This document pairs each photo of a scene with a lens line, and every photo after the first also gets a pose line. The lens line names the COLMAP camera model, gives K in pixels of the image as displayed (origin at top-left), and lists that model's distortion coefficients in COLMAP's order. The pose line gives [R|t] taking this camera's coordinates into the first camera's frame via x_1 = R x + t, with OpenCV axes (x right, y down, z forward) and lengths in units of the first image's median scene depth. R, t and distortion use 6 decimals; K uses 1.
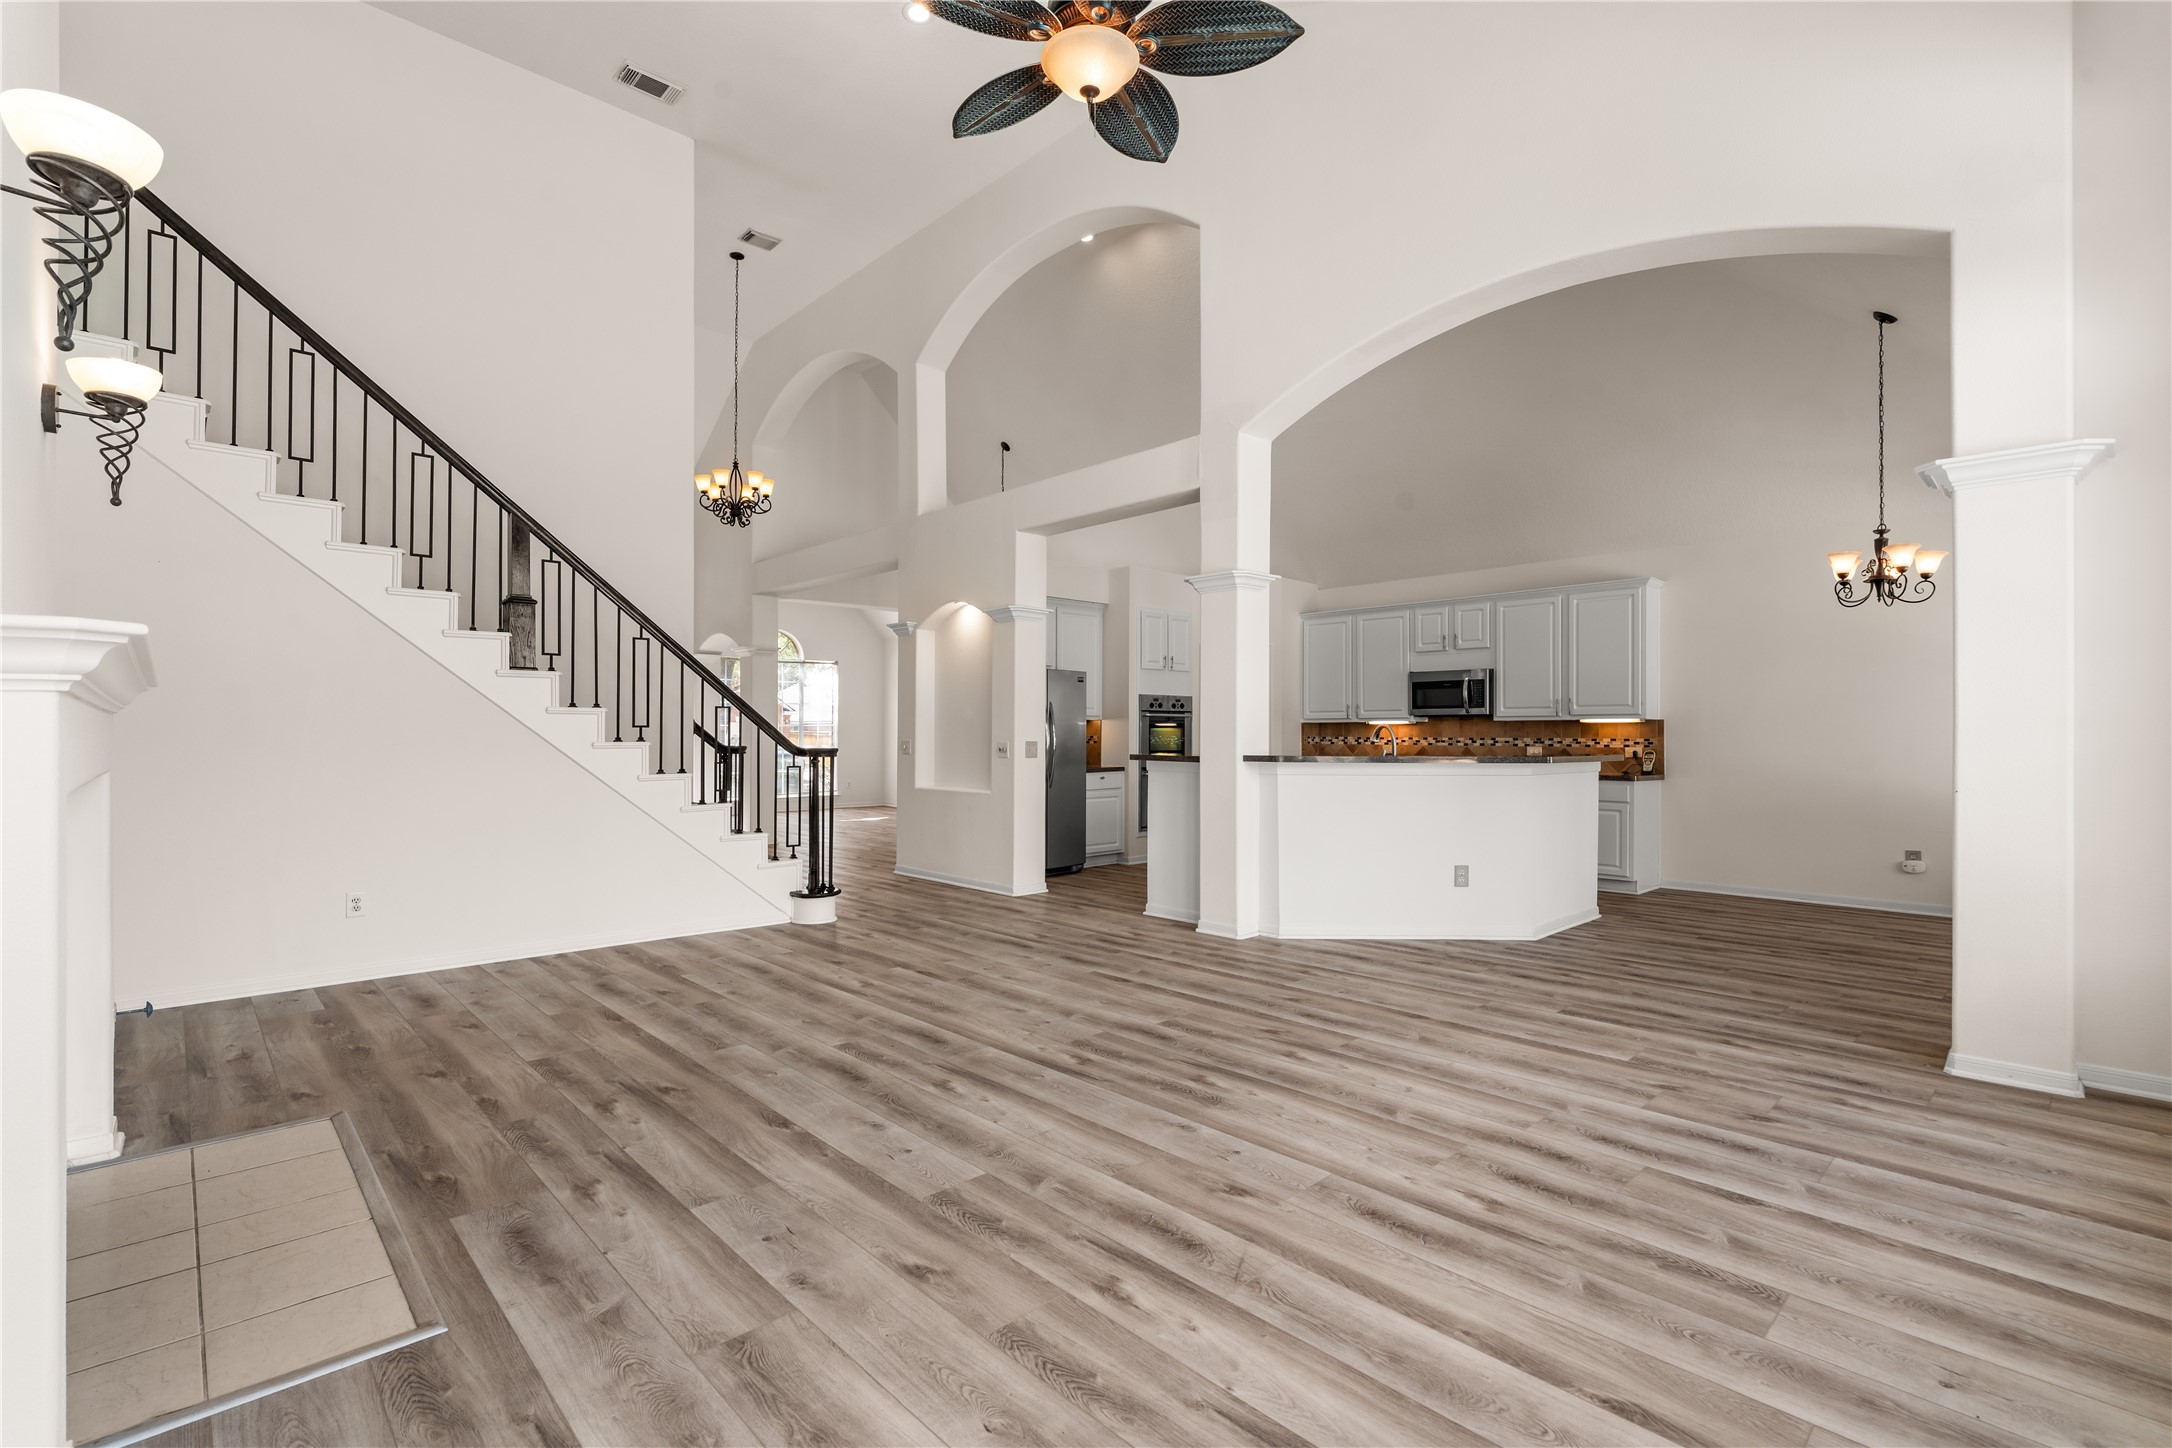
lens RADIAL K [[976.6, 0, 1084.8], [0, 976.6, 730.6], [0, 0, 1]] dist [-0.007196, 0.001995]
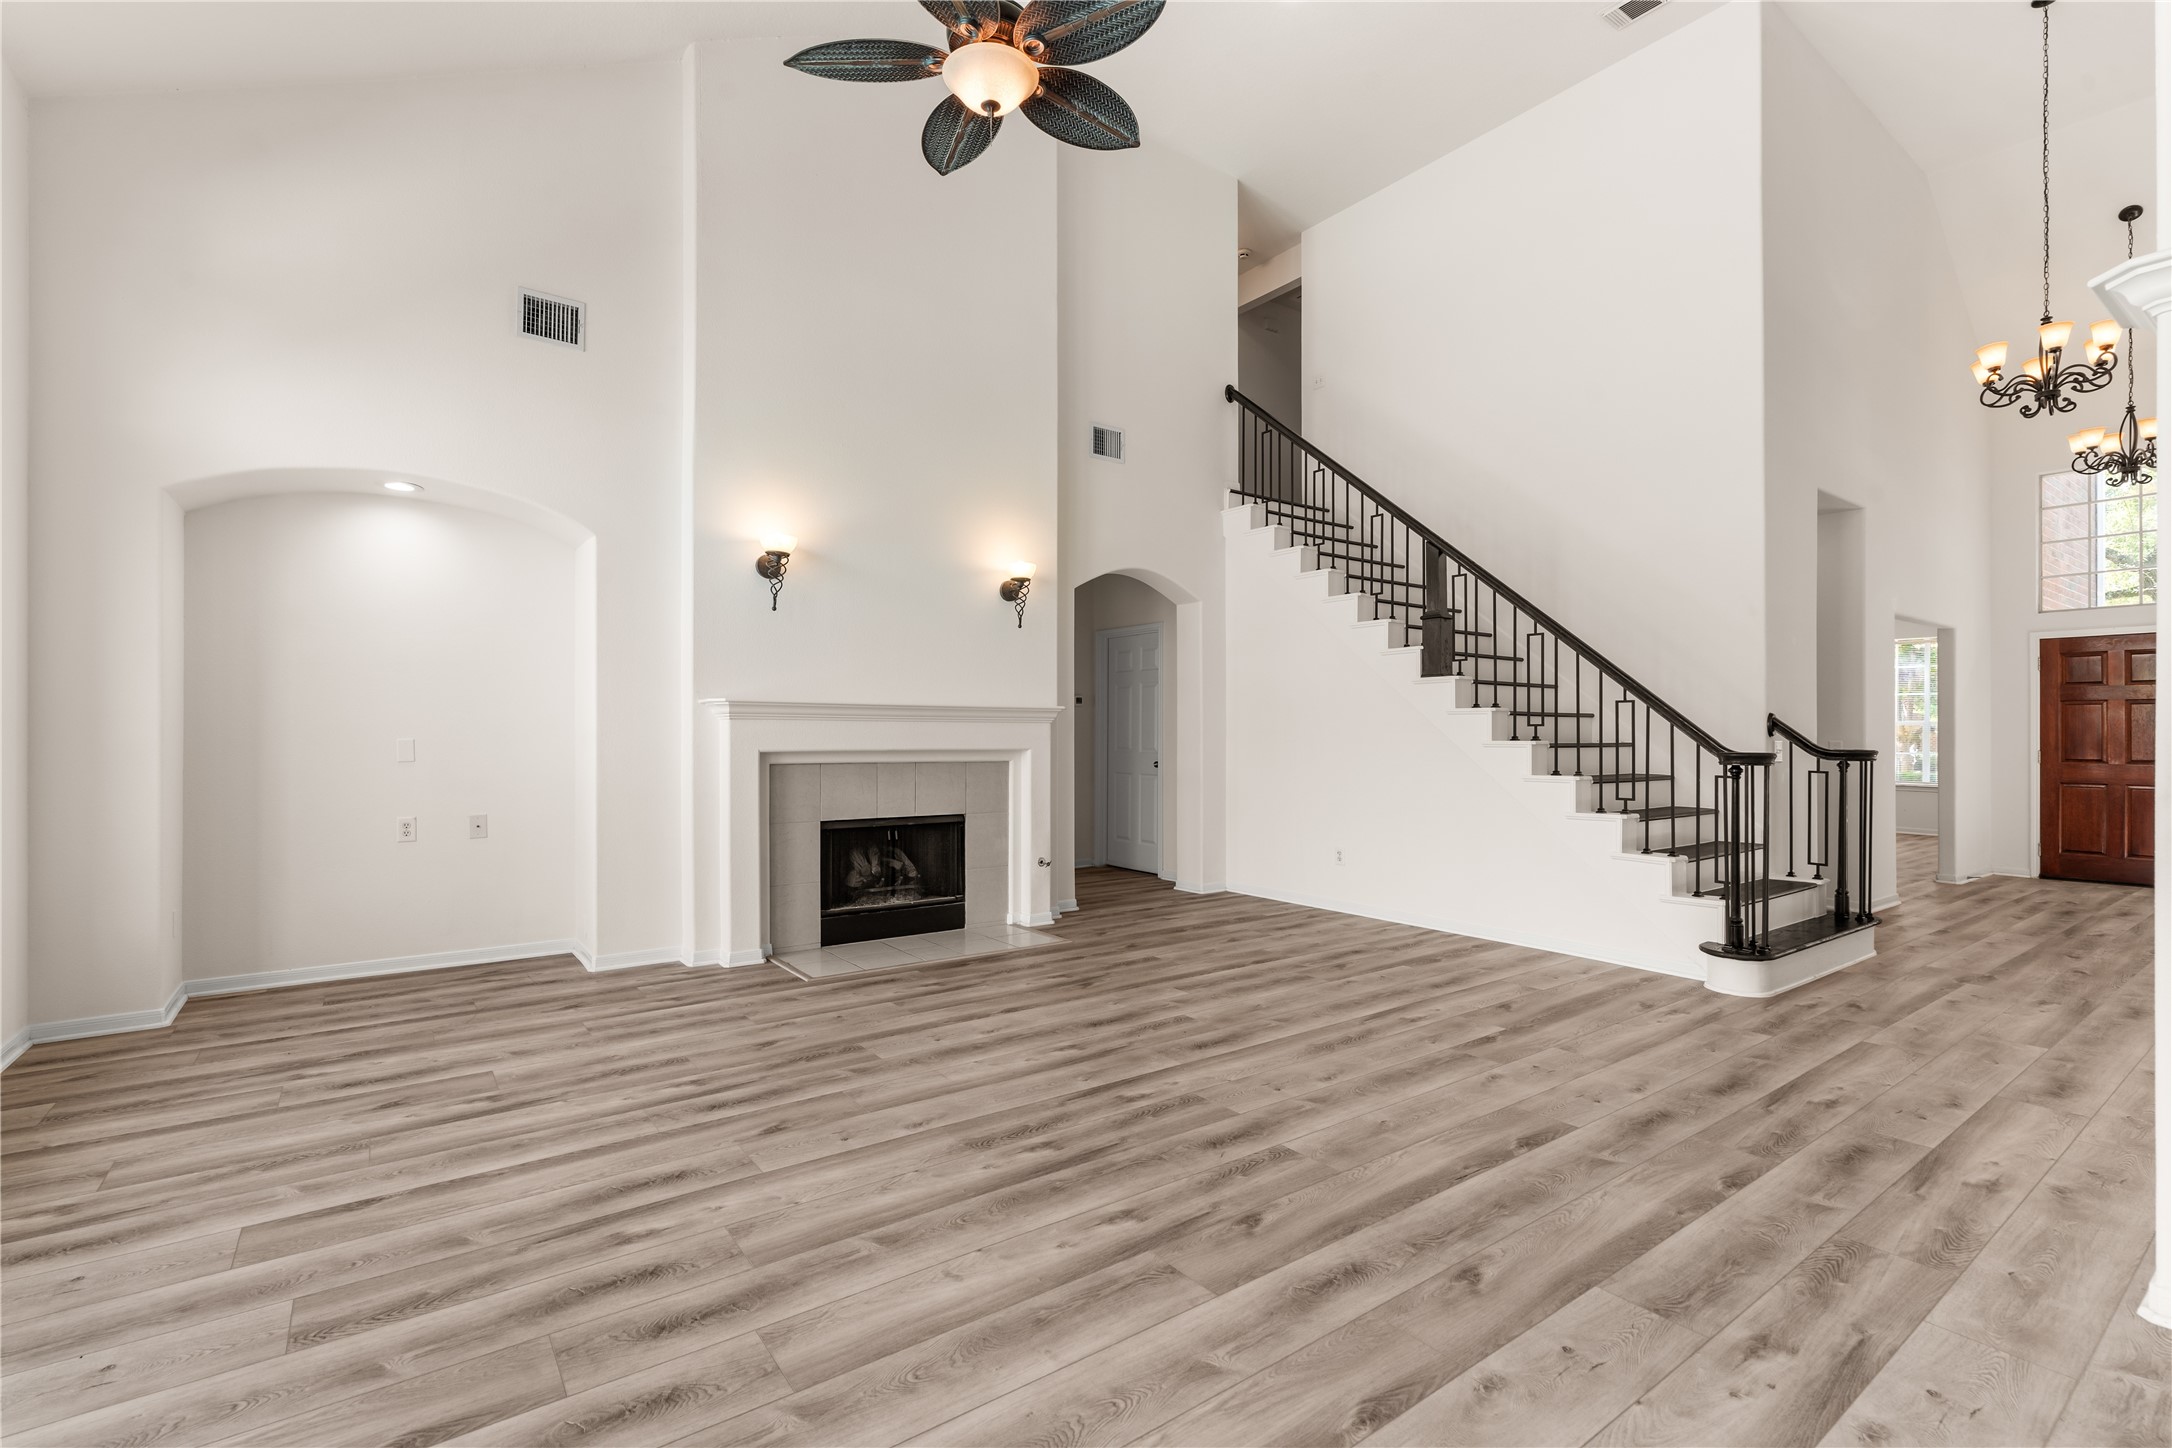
lens RADIAL K [[976.6, 0, 1084.8], [0, 976.6, 730.6], [0, 0, 1]] dist [-0.007196, 0.001995]
pose [[-0.126396, -0.004381, -0.991970, 0.990446], [0.001826, 0.999988, -0.004649, 0.008870], [0.991978, -0.002399, -0.126386, 1.200468]]
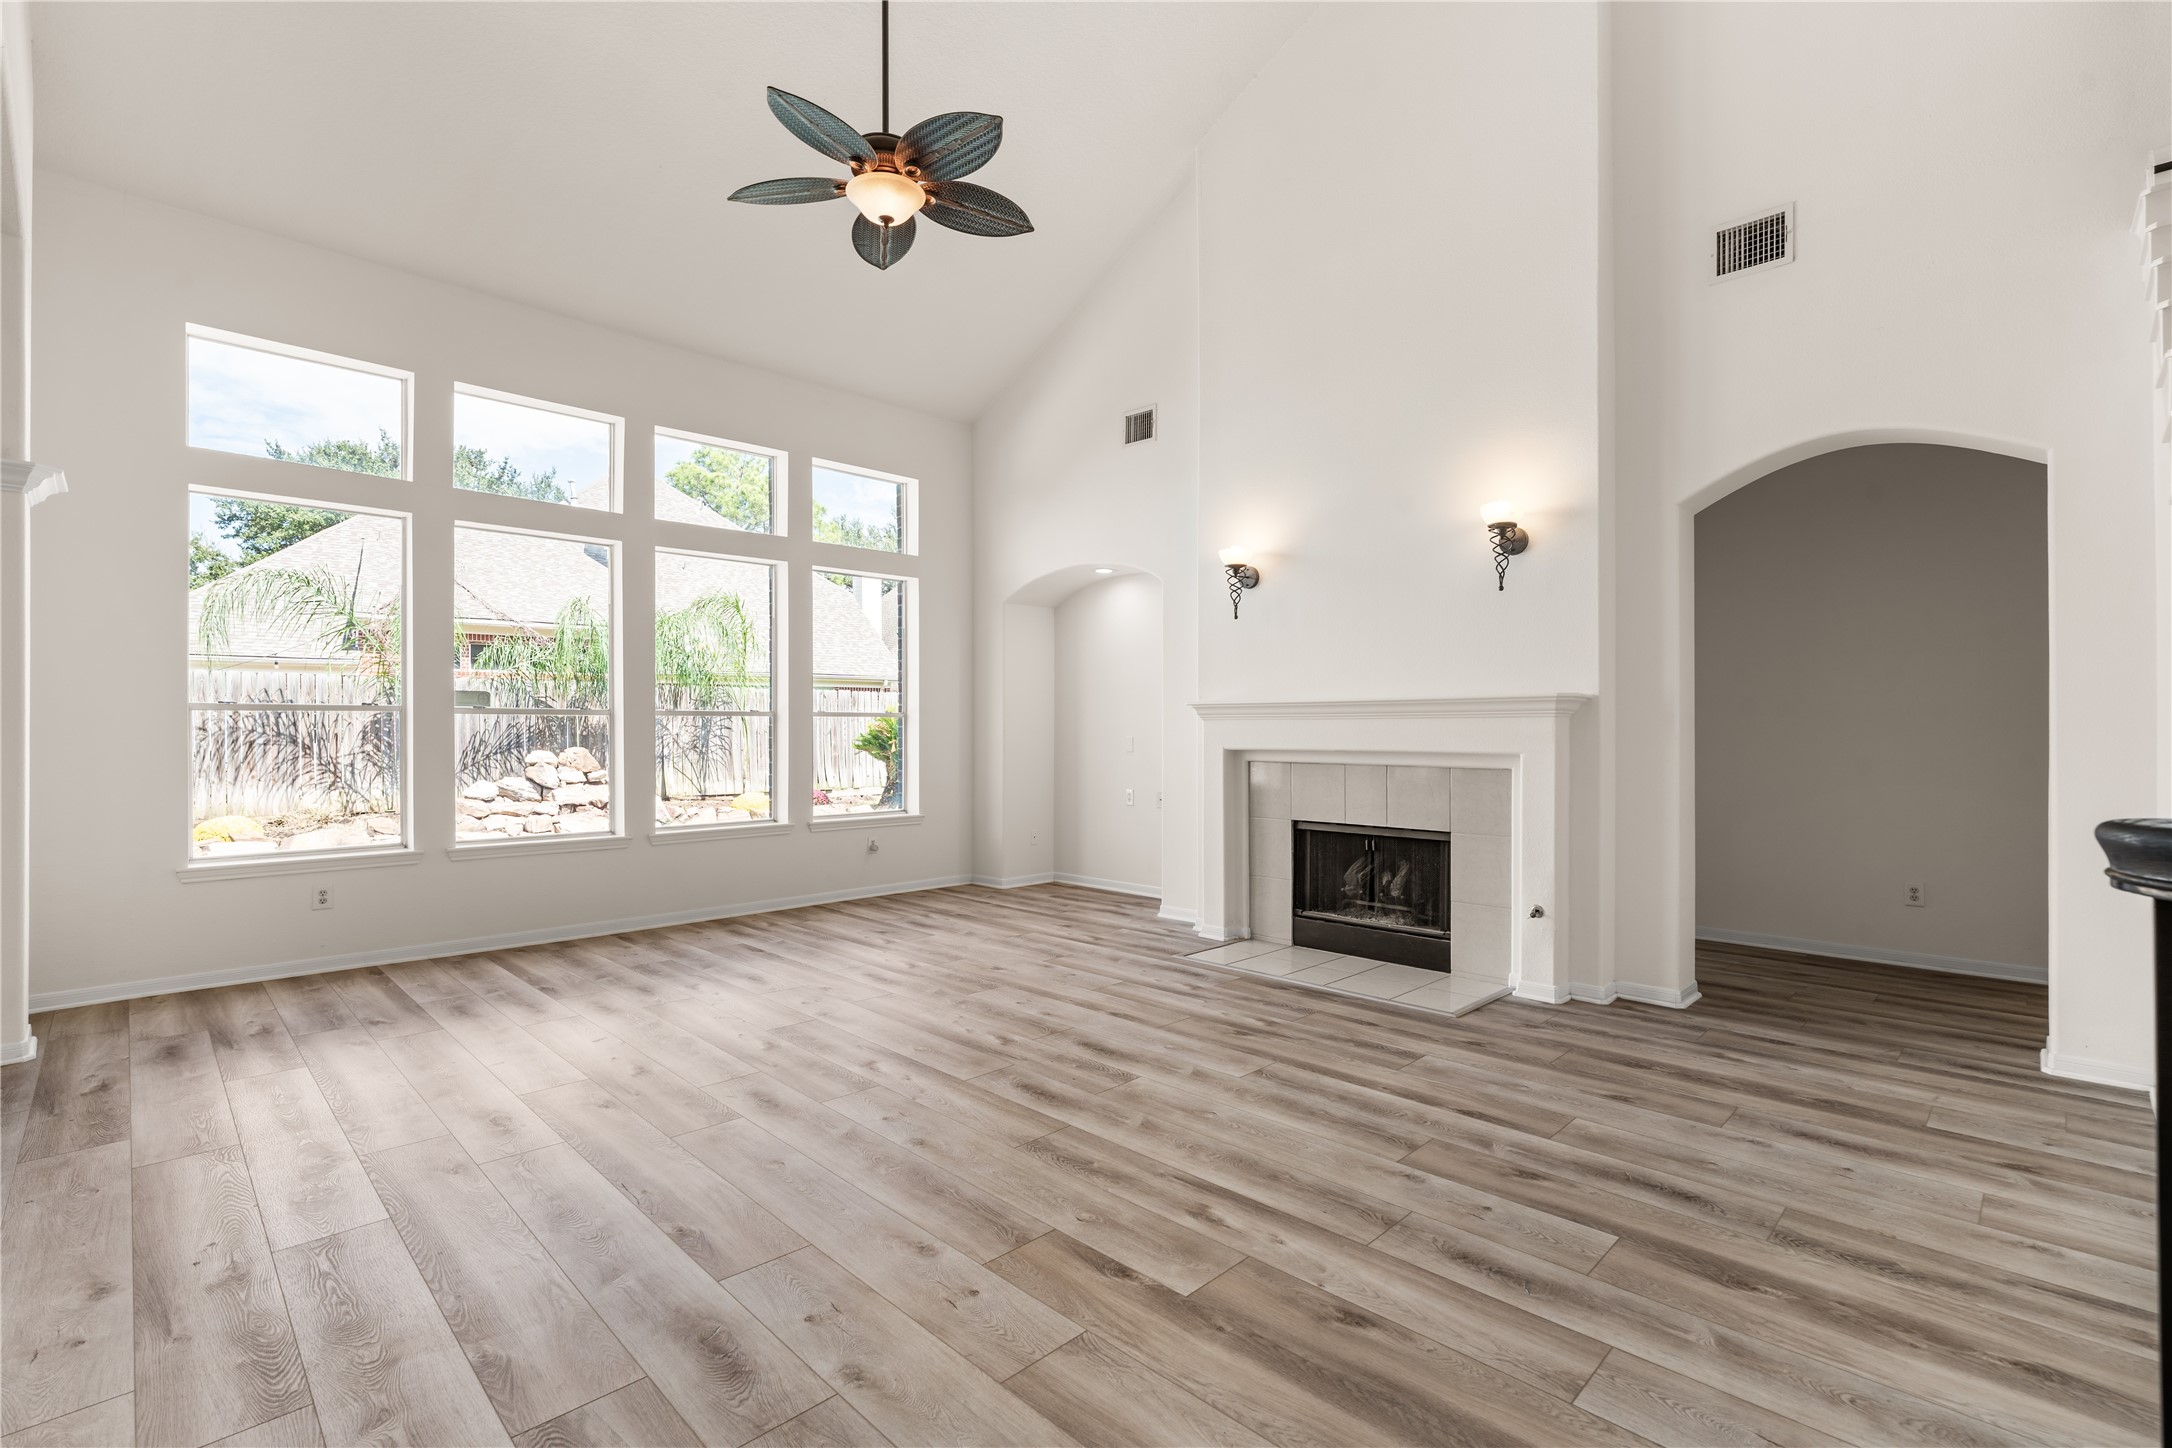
lens RADIAL K [[976.6, 0, 1084.8], [0, 976.6, 730.6], [0, 0, 1]] dist [-0.007196, 0.001995]
pose [[-0.999746, -0.000603, -0.022512, -0.218275], [-0.000465, 0.999981, -0.006114, 0.011882], [0.022515, -0.006102, -0.999728, 2.215134]]
